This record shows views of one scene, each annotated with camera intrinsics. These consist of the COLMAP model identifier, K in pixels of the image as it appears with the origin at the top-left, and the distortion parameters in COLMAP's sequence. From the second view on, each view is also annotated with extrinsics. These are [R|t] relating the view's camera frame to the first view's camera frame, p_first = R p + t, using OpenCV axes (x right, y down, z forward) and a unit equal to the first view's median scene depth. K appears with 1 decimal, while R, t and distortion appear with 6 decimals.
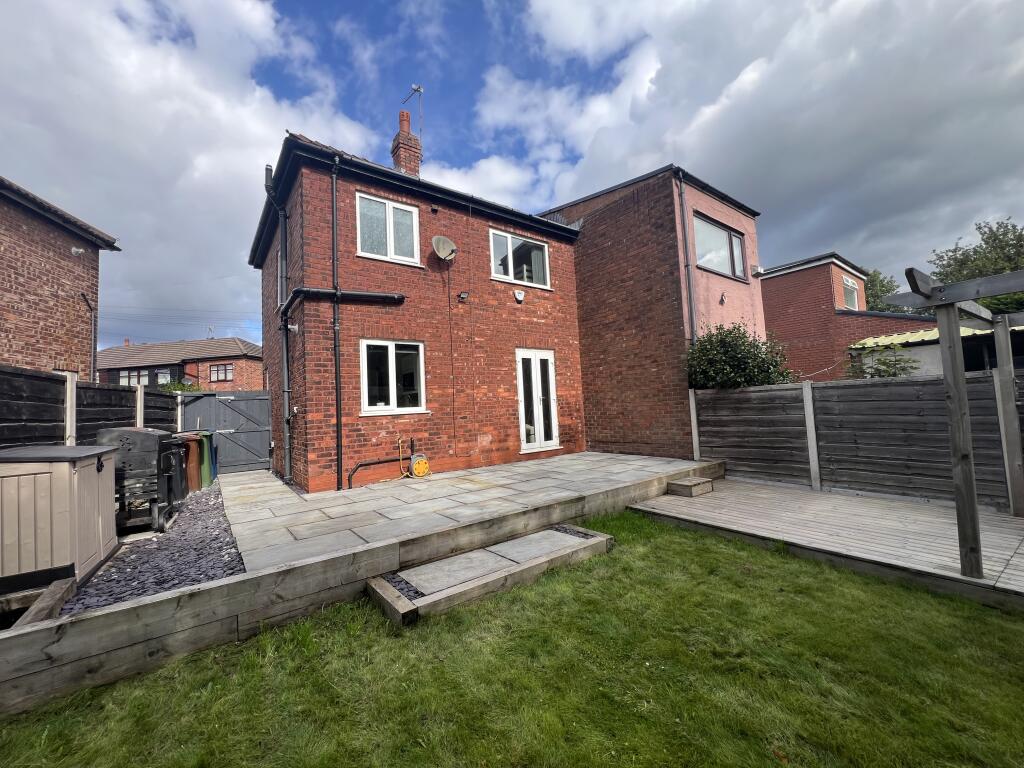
lens RADIAL K [[413.2, 0, 512.0], [0, 413.2, 384.0], [0, 0, 1]] dist [-0.000009, 0.000260]
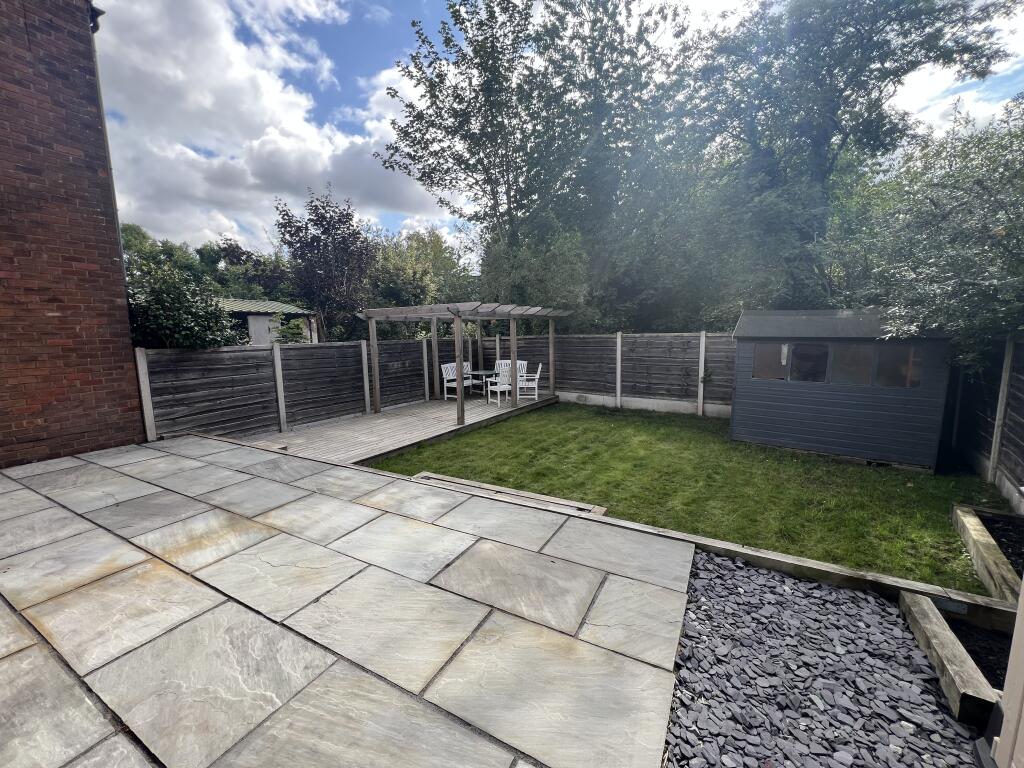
lens RADIAL K [[408.7, 0, 507.9], [0, 408.7, 386.6], [0, 0, 1]] dist [-0.000016, -0.000029]
pose [[-0.402695, -0.072261, 0.912477, -0.530848], [-0.017310, 0.997302, 0.071339, 0.018698], [-0.915170, 0.012933, -0.402860, 0.721840]]
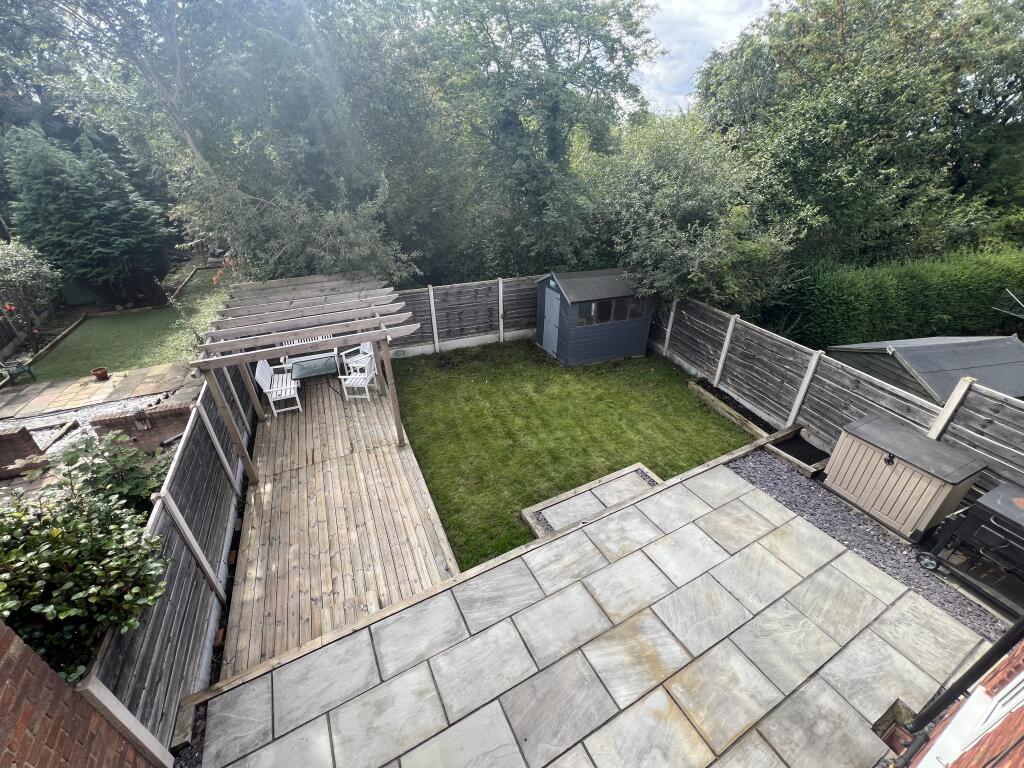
lens RADIAL K [[413.2, 0, 512.0], [0, 413.2, 384.0], [0, 0, 1]] dist [-0.000009, 0.000260]
pose [[-0.985341, -0.035789, 0.166802, 0.033561], [0.040437, 0.900888, 0.432164, -0.363580], [-0.165737, 0.432574, -0.886234, 1.192105]]
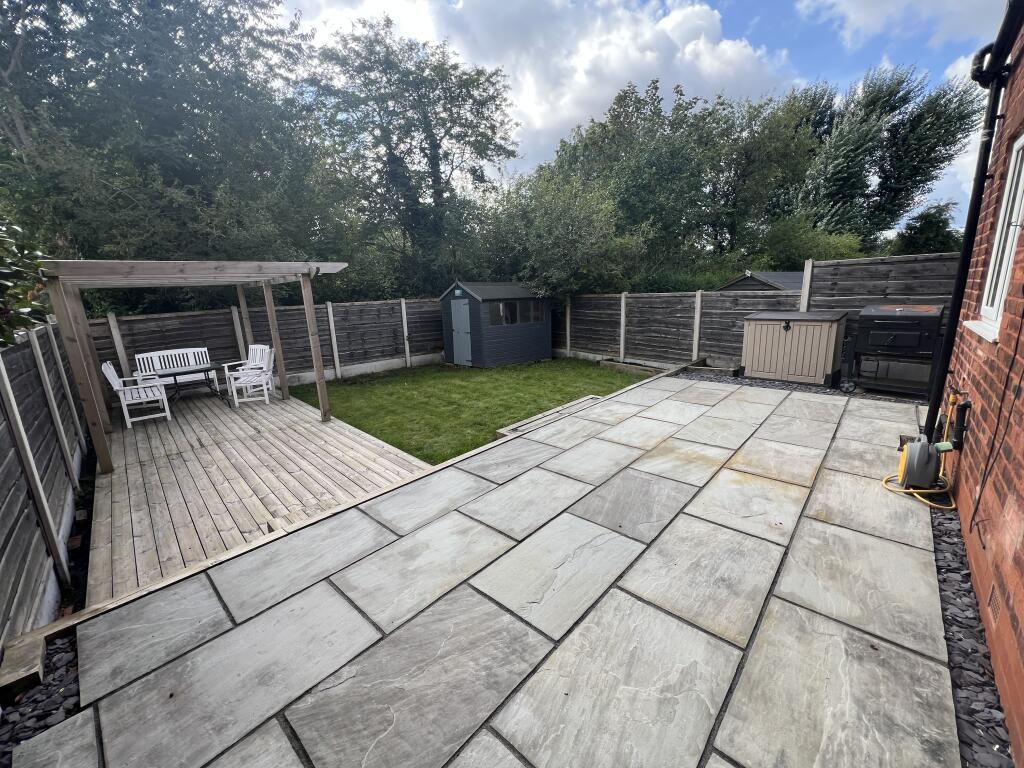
lens RADIAL K [[411.6, 0, 513.3], [0, 411.6, 380.2], [0, 0, 1]] dist [-0.001863, -0.000027]
pose [[-0.980566, 0.118522, -0.156344, 0.212315], [0.092014, 0.981642, 0.167067, 0.010198], [0.173275, 0.149435, -0.973471, 1.258993]]
